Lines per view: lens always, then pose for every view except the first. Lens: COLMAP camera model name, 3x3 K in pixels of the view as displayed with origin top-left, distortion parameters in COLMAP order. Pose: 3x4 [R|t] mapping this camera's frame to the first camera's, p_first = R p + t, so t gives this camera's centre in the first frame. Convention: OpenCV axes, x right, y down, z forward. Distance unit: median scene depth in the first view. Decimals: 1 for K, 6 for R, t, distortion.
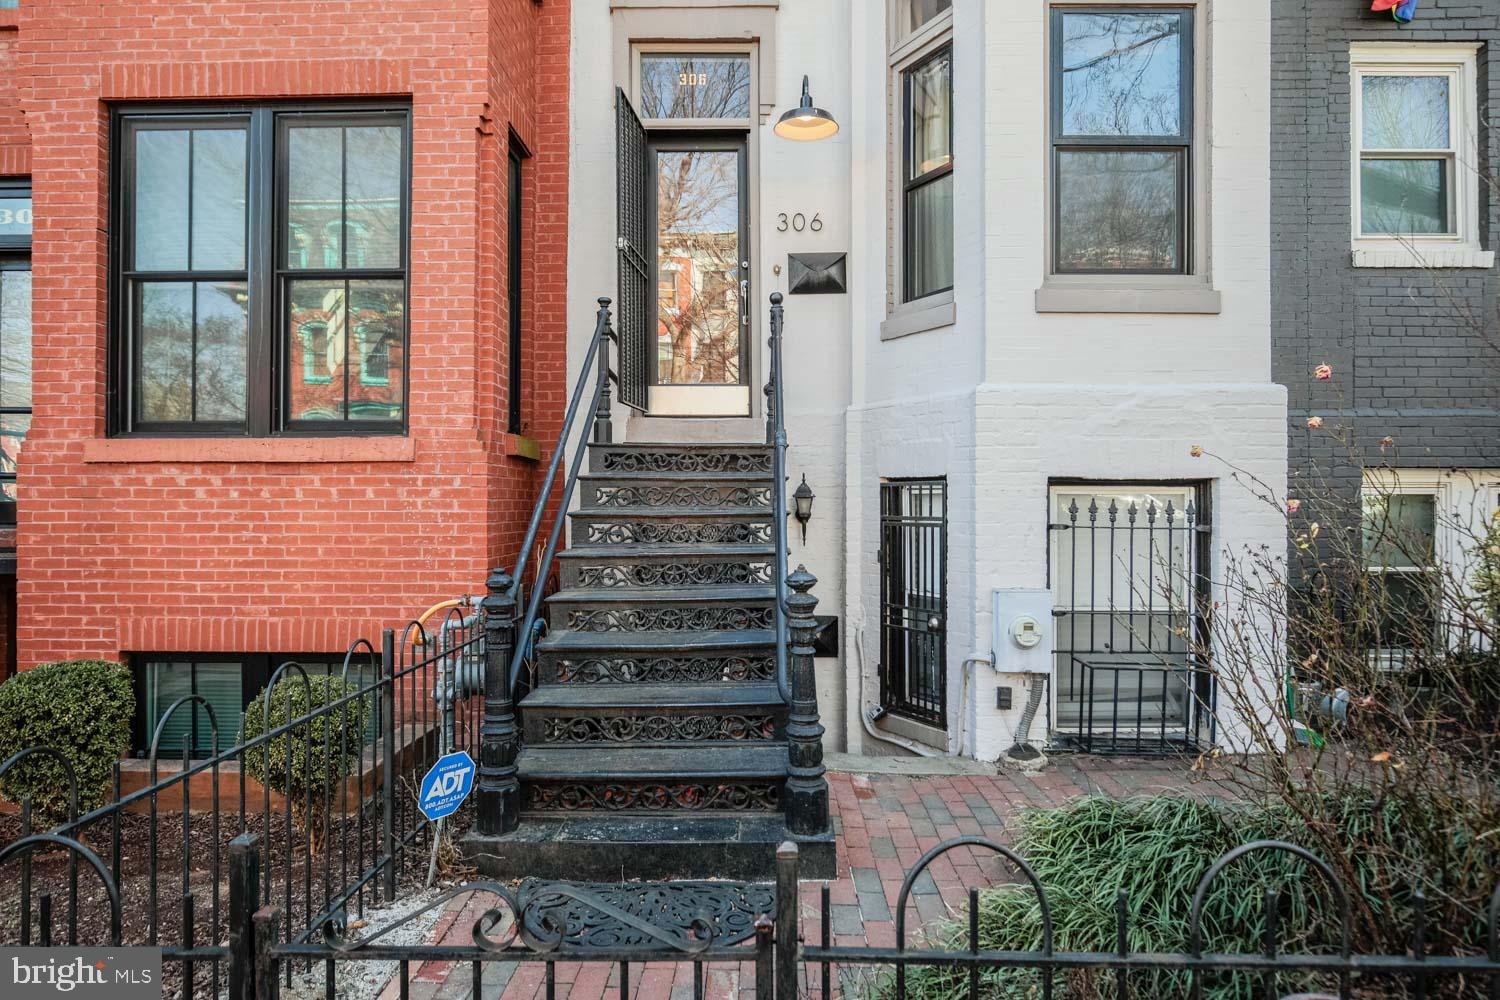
lens RADIAL K [[1243.1, 0, 749.9], [0, 1243.1, 572.0], [0, 0, 1]] dist [-0.007381, 0.007353]
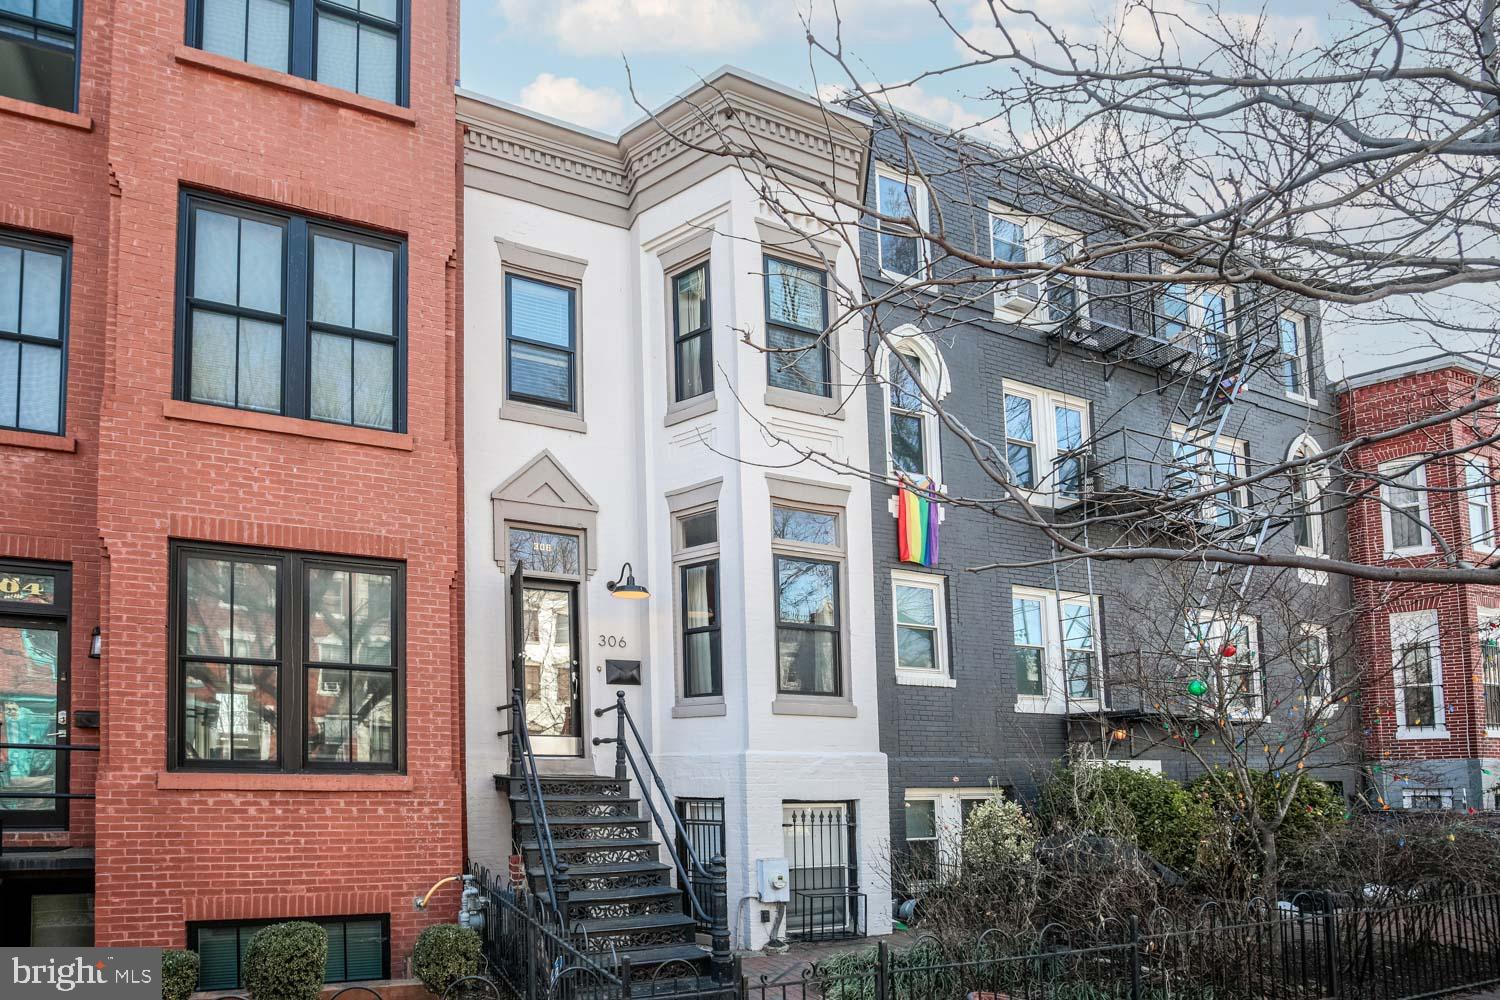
lens RADIAL K [[1910.6, 0, 750.0], [0, 1910.6, 500.0], [0, 0, 1]] dist [-0.217218, 0.267692]
pose [[0.842880, 0.057227, 0.535050, -1.180294], [0.026376, 0.988740, -0.147302, -0.086521], [-0.537455, 0.138271, 0.831880, -1.251243]]
